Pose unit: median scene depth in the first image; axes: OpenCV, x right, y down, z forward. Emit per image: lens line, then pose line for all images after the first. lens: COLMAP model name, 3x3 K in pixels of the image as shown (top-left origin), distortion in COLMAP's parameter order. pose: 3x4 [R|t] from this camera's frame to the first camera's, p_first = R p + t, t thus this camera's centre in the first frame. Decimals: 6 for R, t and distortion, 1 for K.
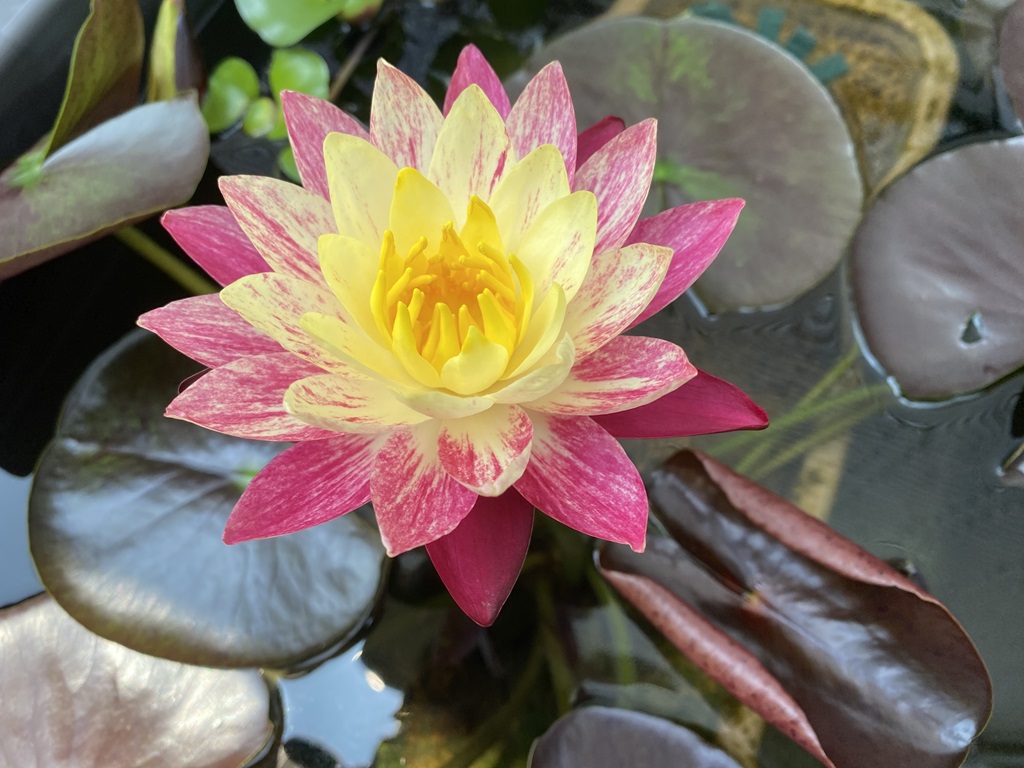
lens RADIAL K [[802.3, 0, 507.7], [0, 802.3, 381.3], [0, 0, 1]] dist [0.003933, -0.025855]
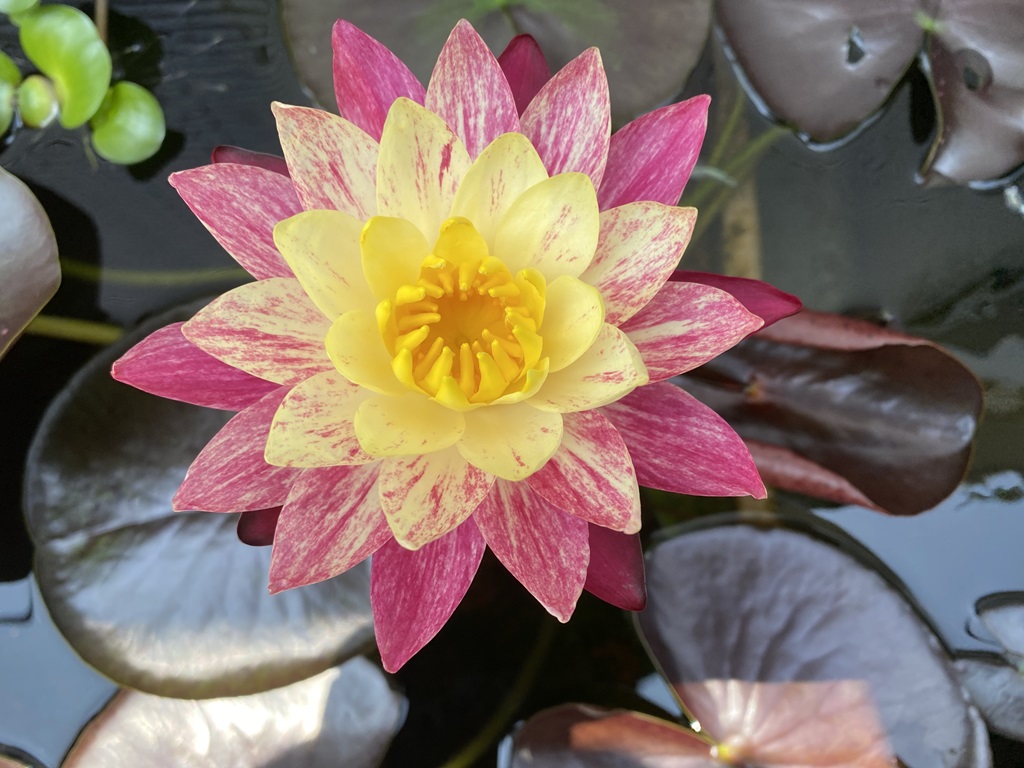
lens RADIAL K [[797.7, 0, 507.5], [0, 797.7, 385.0], [0, 0, 1]] dist [0.001578, -0.019909]
pose [[0.899686, -0.427222, 0.089707, -0.135565], [0.385952, 0.874474, 0.293829, -0.287373], [-0.203977, -0.229731, 0.951639, 0.099590]]
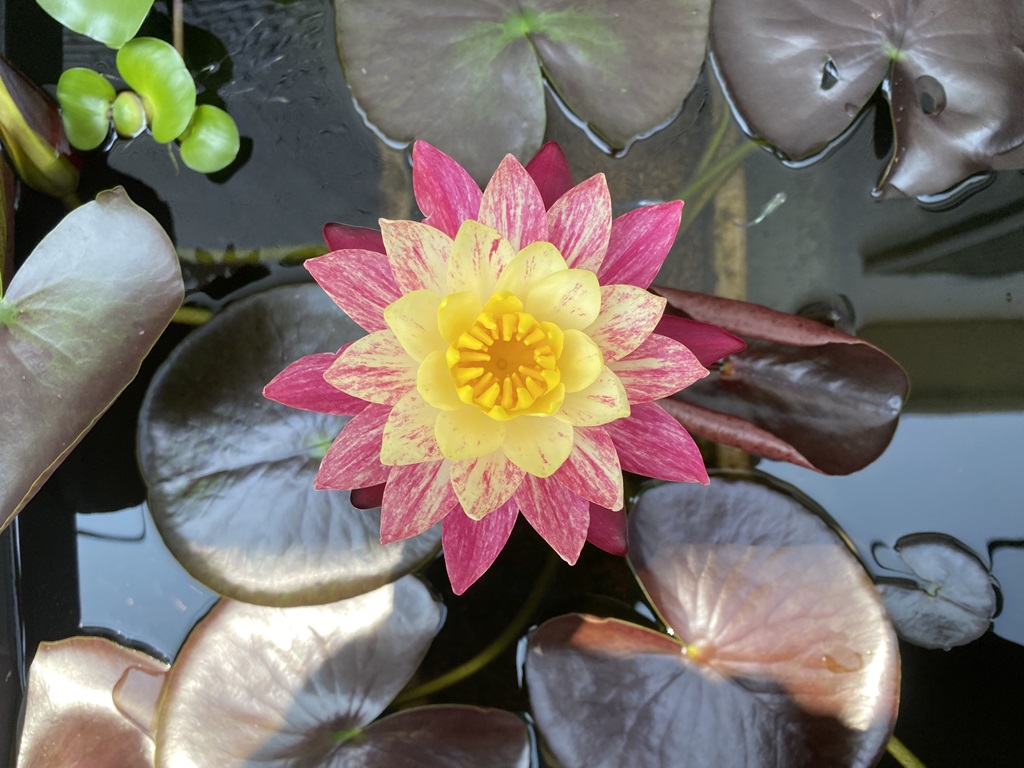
lens RADIAL K [[802.3, 0, 508.8], [0, 802.3, 393.9], [0, 0, 1]] dist [0.003933, -0.025855]
pose [[0.904929, -0.424001, 0.036414, -0.136102], [0.377172, 0.838719, 0.392799, -0.568753], [-0.197088, -0.341721, 0.918903, -0.237832]]
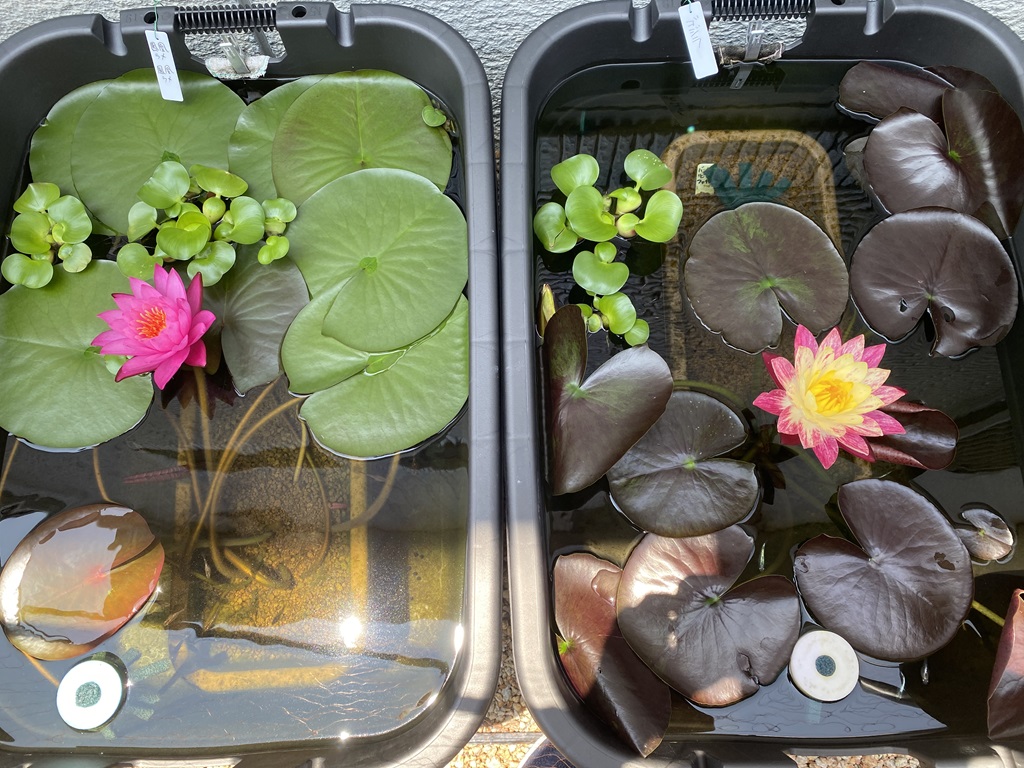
lens RADIAL K [[802.3, 0, 500.8], [0, 802.3, 380.7], [0, 0, 1]] dist [0.003933, -0.025855]
pose [[0.909815, -0.384657, 0.155809, -2.119808], [0.363505, 0.919753, 0.148049, -1.325871], [-0.200253, -0.078060, 0.976630, -2.503914]]
